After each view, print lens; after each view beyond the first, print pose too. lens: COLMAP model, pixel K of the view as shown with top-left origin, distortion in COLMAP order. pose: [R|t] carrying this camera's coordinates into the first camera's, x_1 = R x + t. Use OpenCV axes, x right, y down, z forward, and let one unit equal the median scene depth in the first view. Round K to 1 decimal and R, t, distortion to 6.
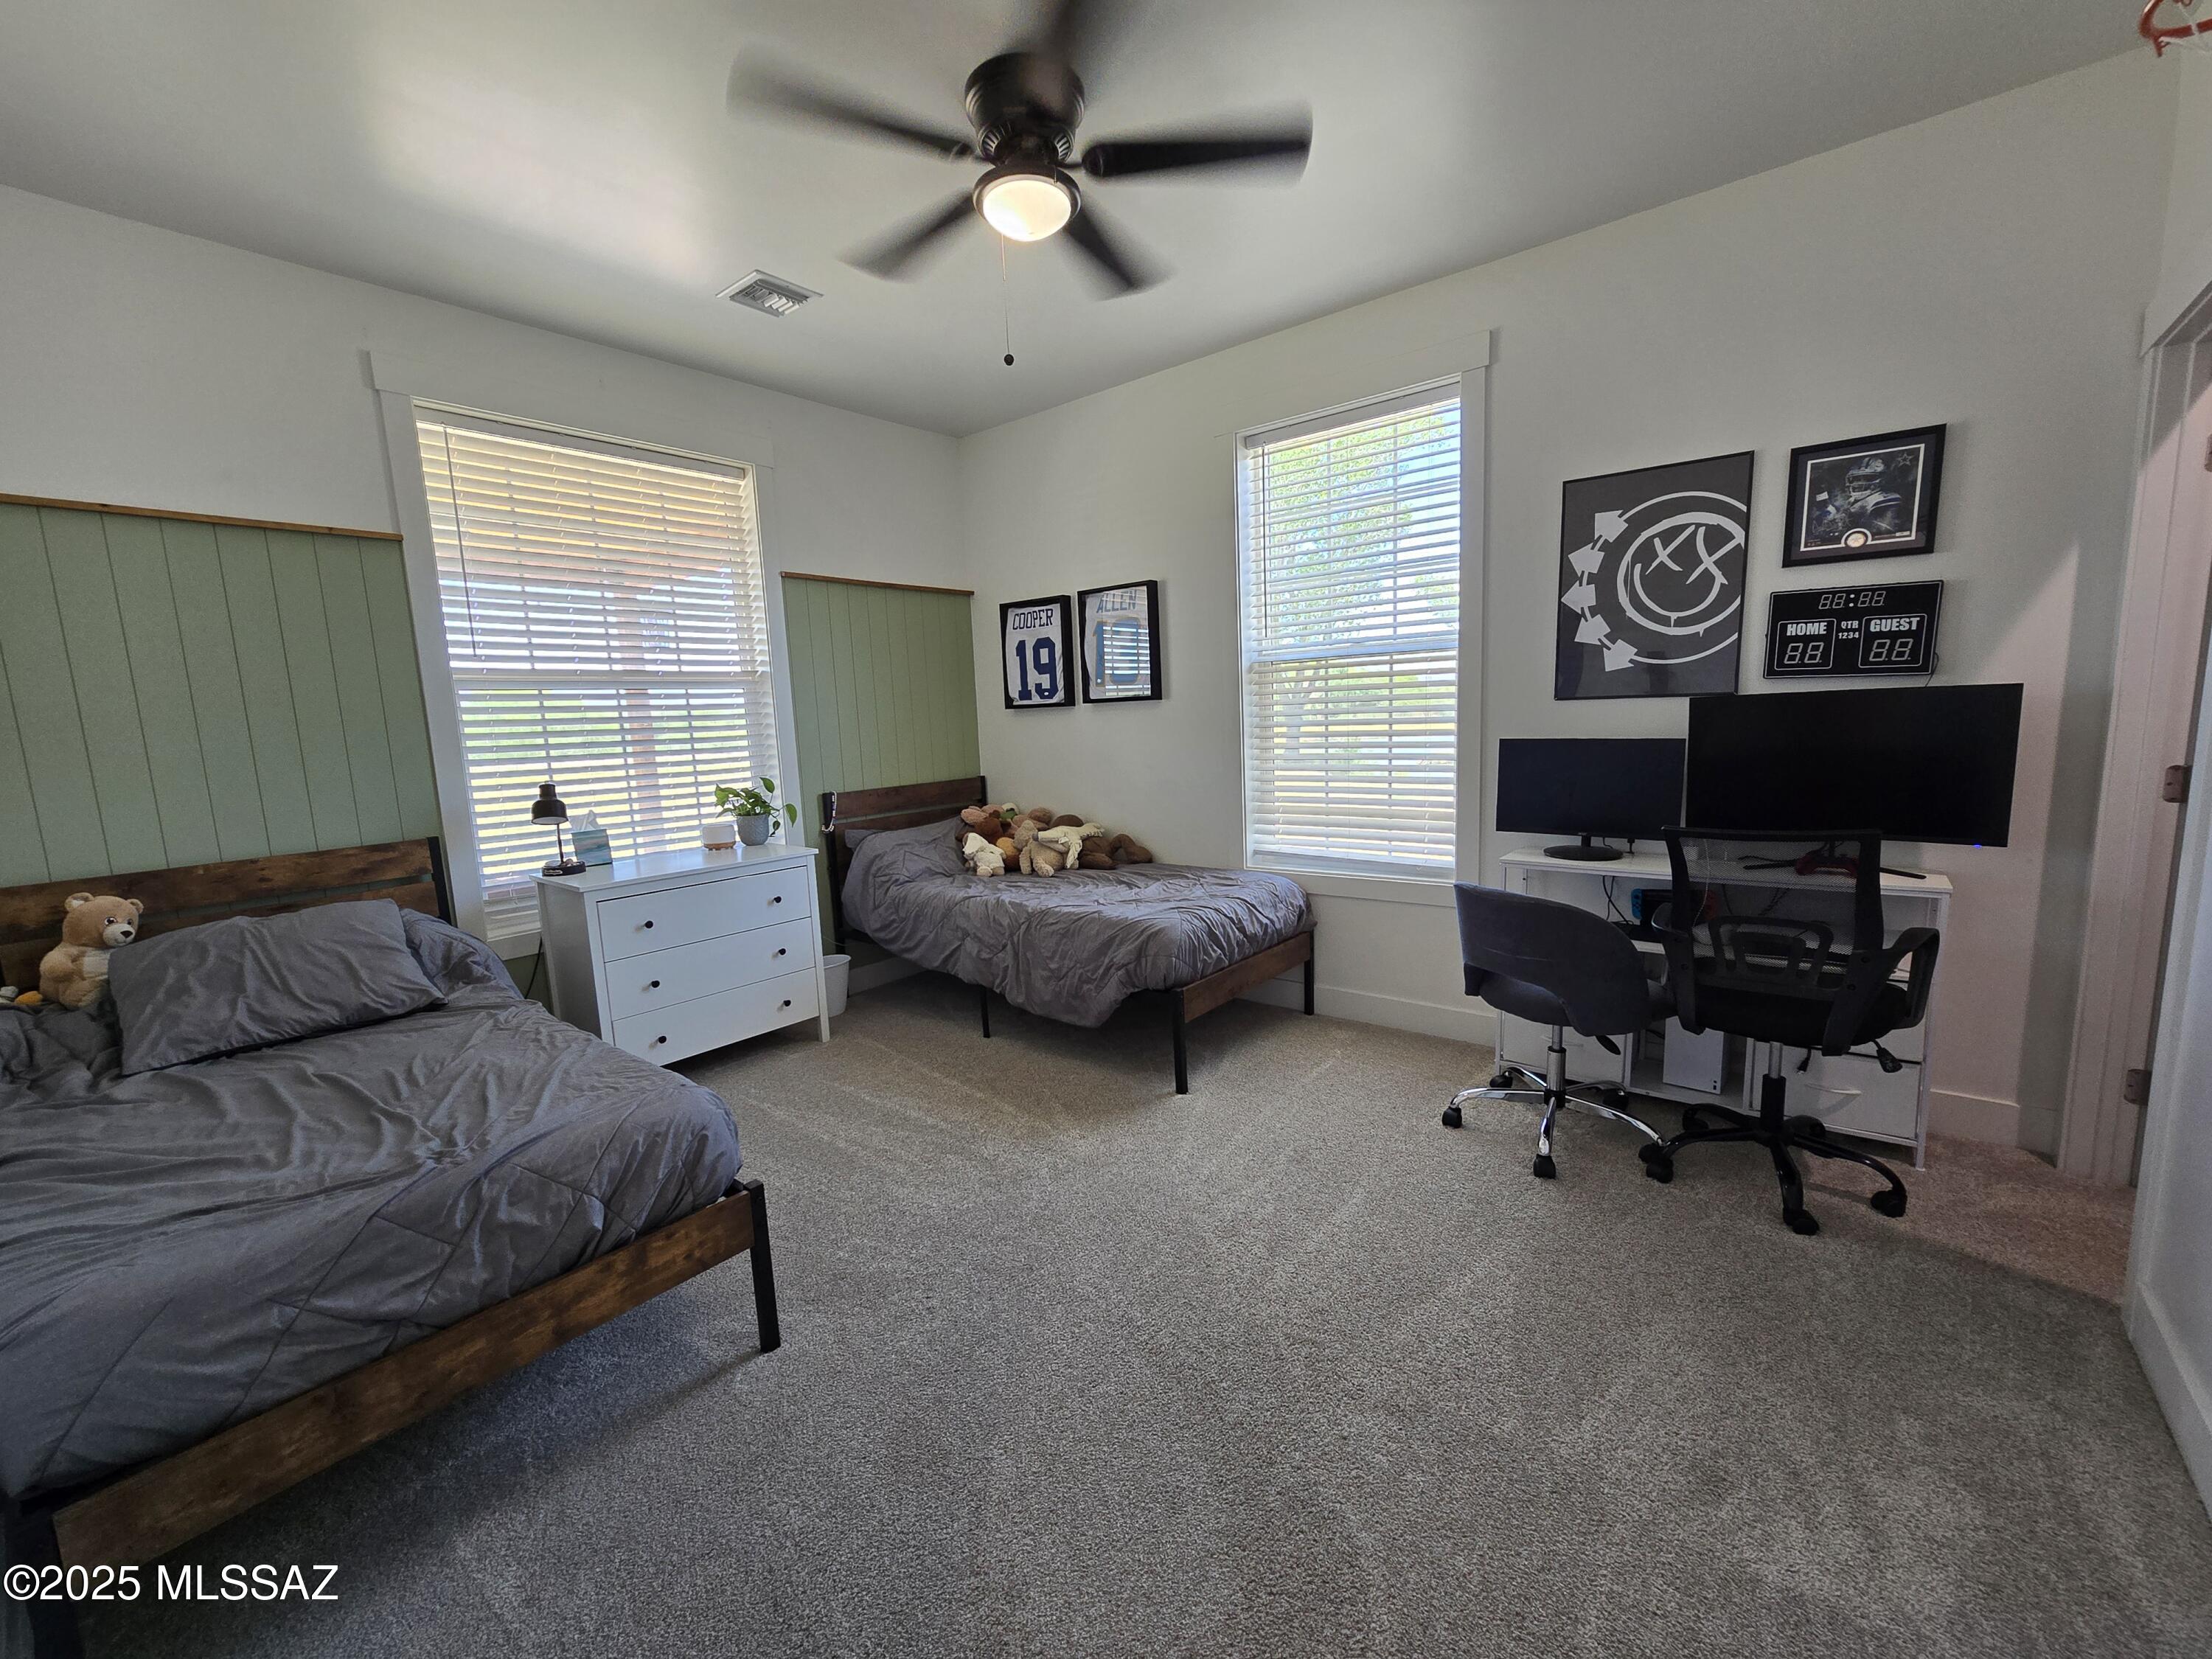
lens RADIAL K [[909.0, 0, 1107.4], [0, 909.0, 836.6], [0, 0, 1]] dist [-0.003595, 0.002539]
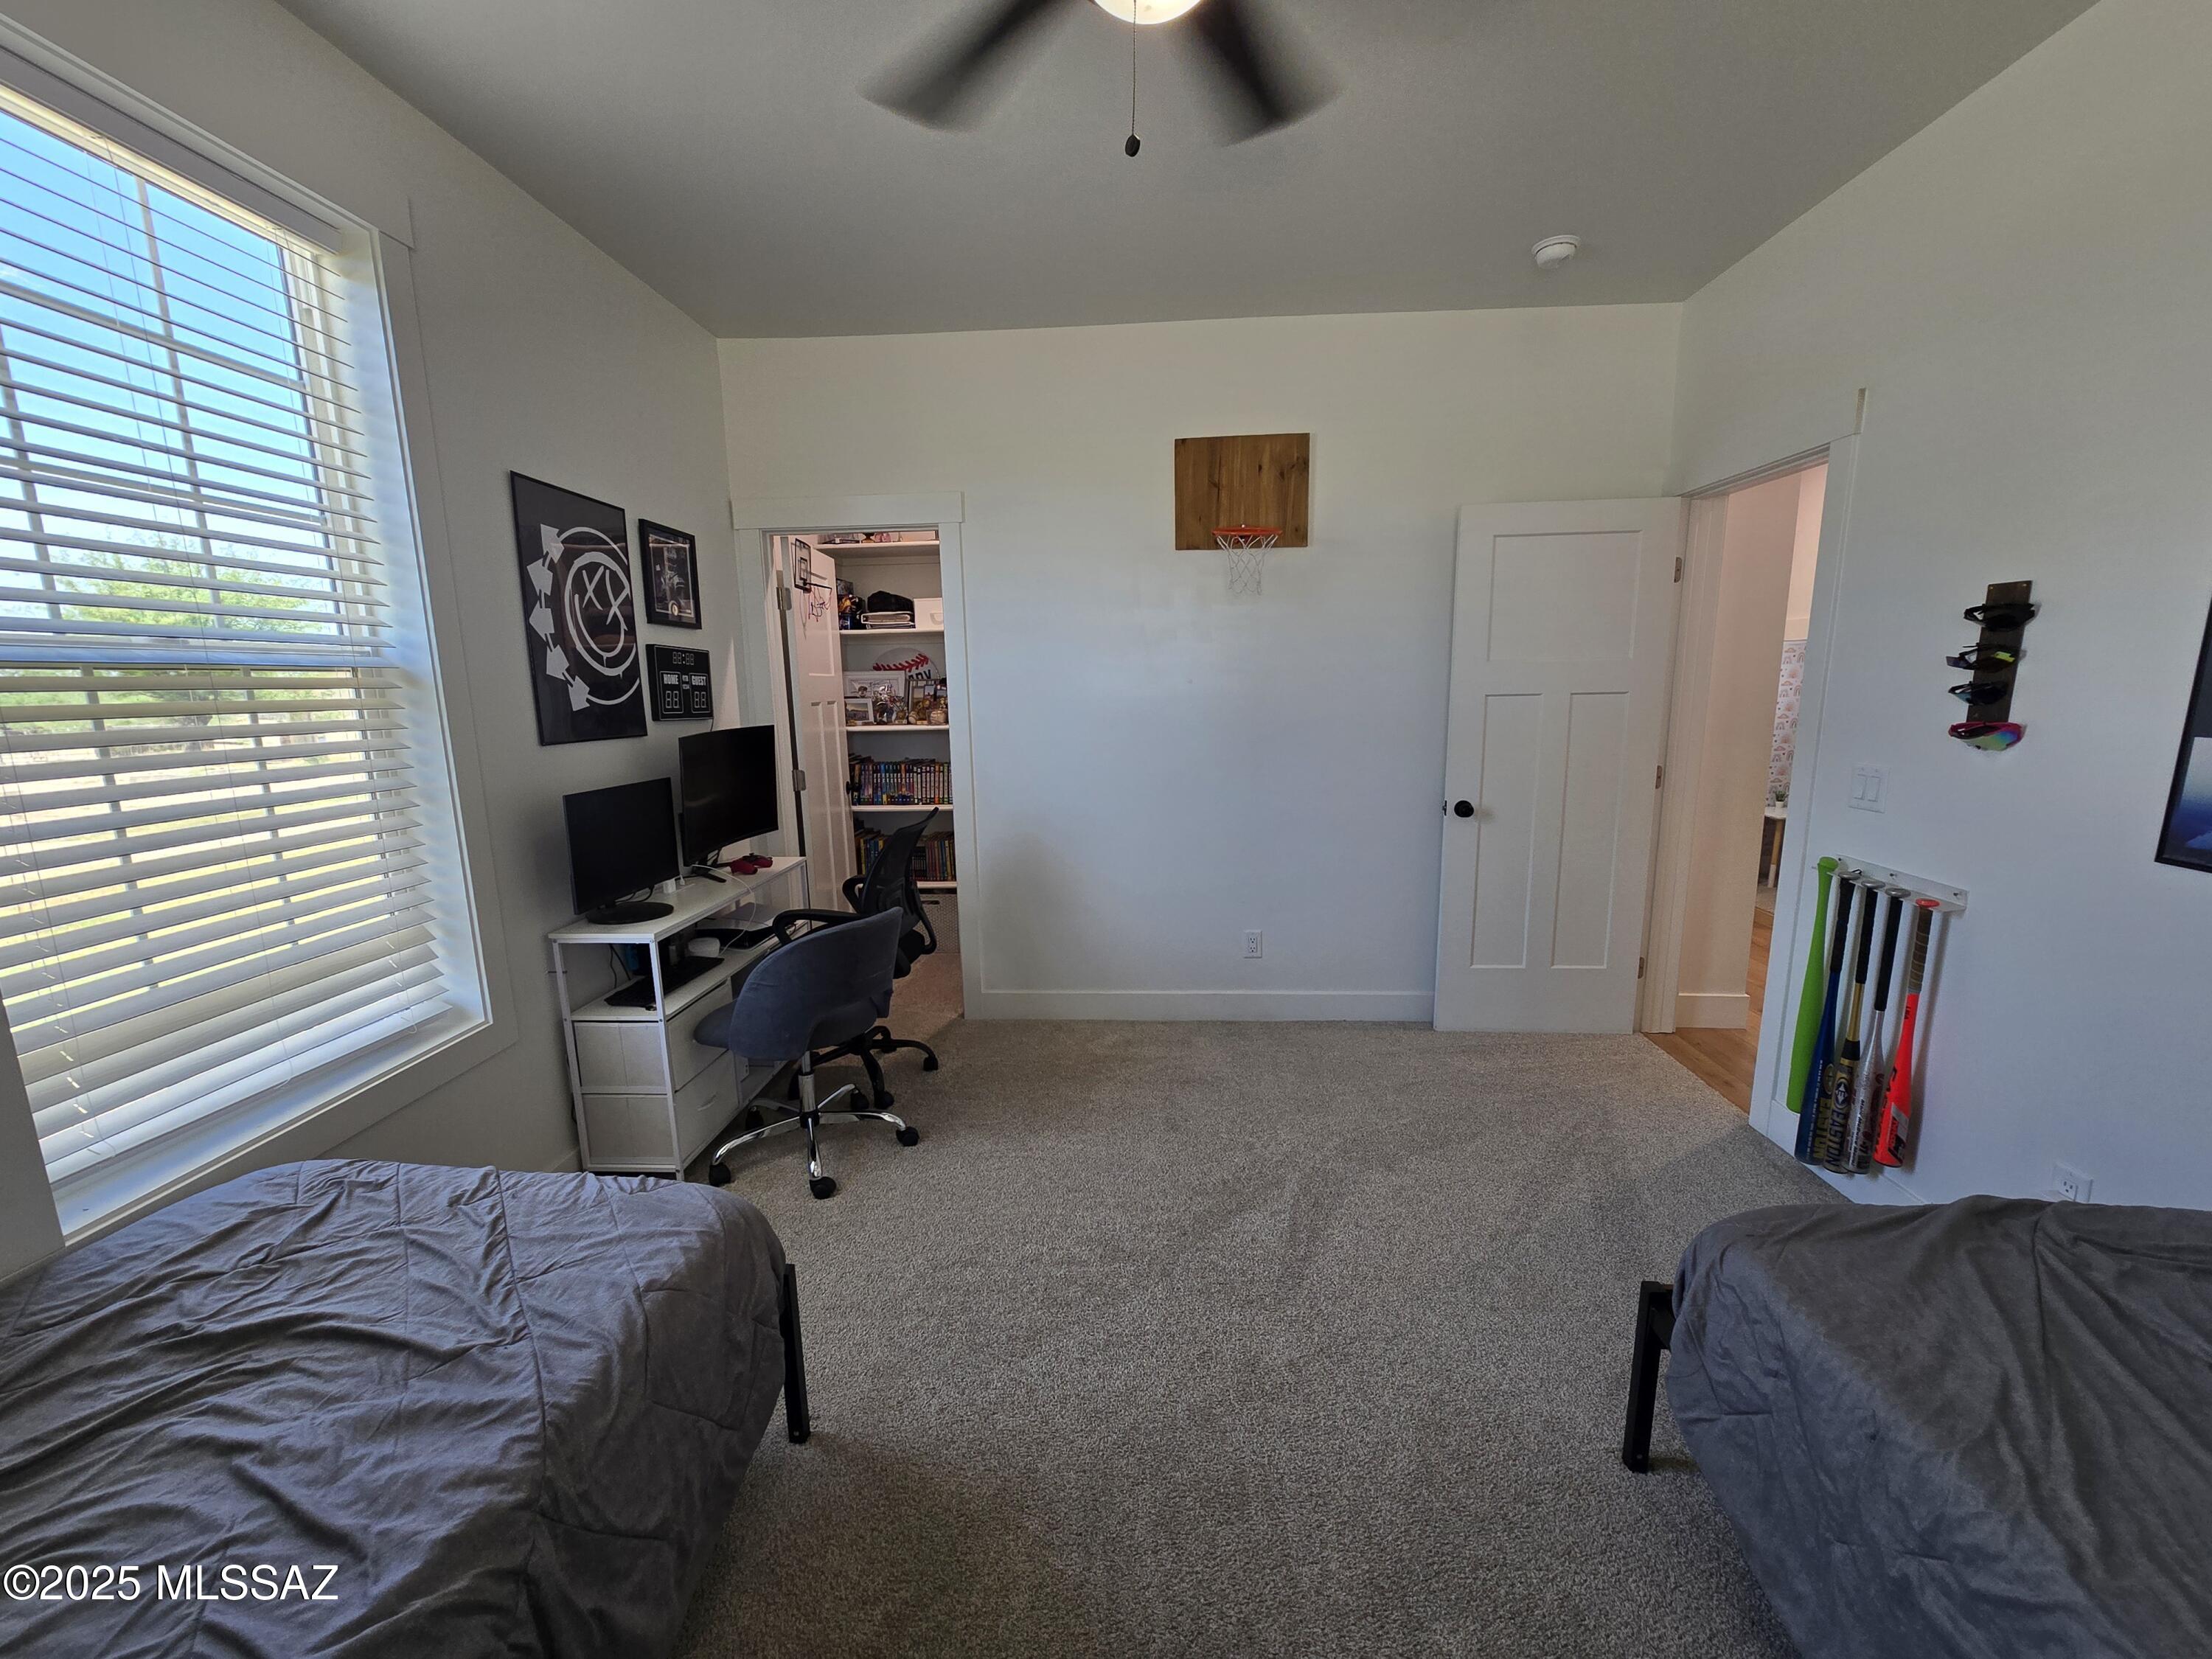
lens RADIAL K [[909.0, 0, 1105.1], [0, 909.0, 843.3], [0, 0, 1]] dist [-0.003595, 0.002539]
pose [[-0.576208, -0.093935, 0.811887, -0.412463], [0.152157, 0.963678, 0.219485, -0.152558], [-0.803014, 0.250004, -0.540986, 0.963302]]
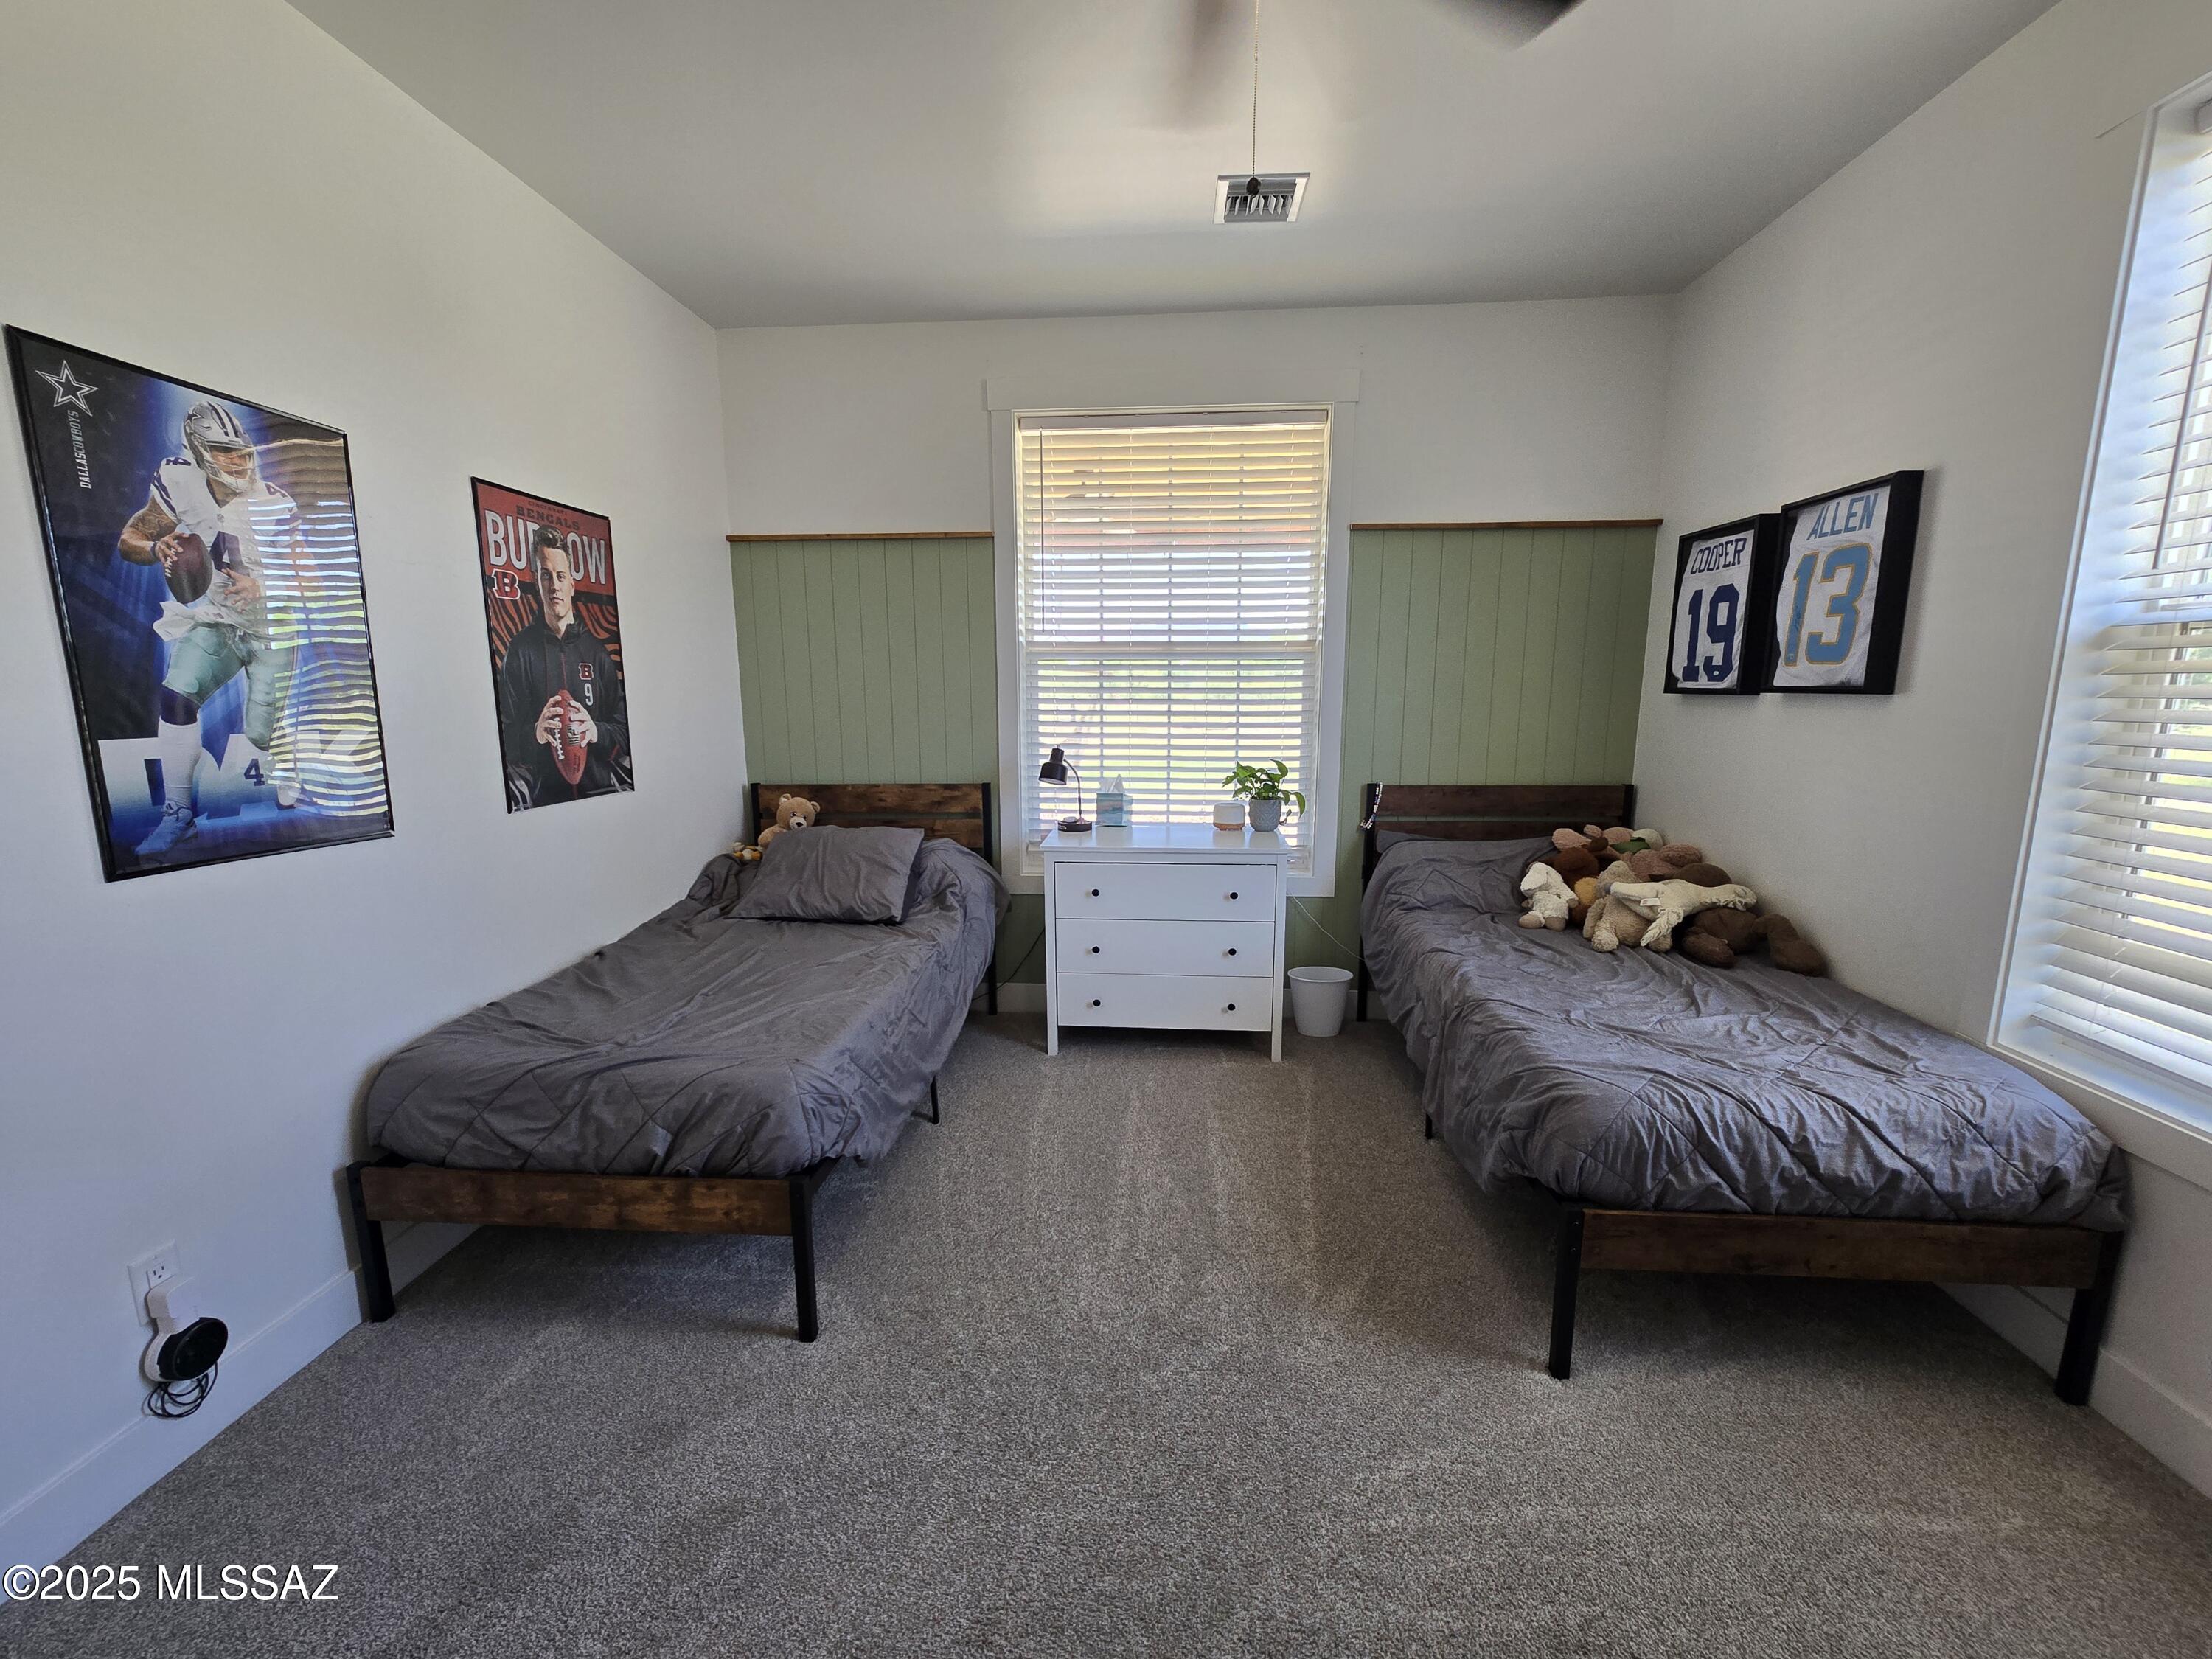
lens RADIAL K [[909.0, 0, 1101.1], [0, 909.0, 836.9], [0, 0, 1]] dist [-0.003595, 0.002539]
pose [[0.570376, 0.176146, -0.802274, 0.294132], [-0.131270, 0.983729, 0.122659, -0.085806], [0.810827, 0.035353, 0.584218, 0.363381]]
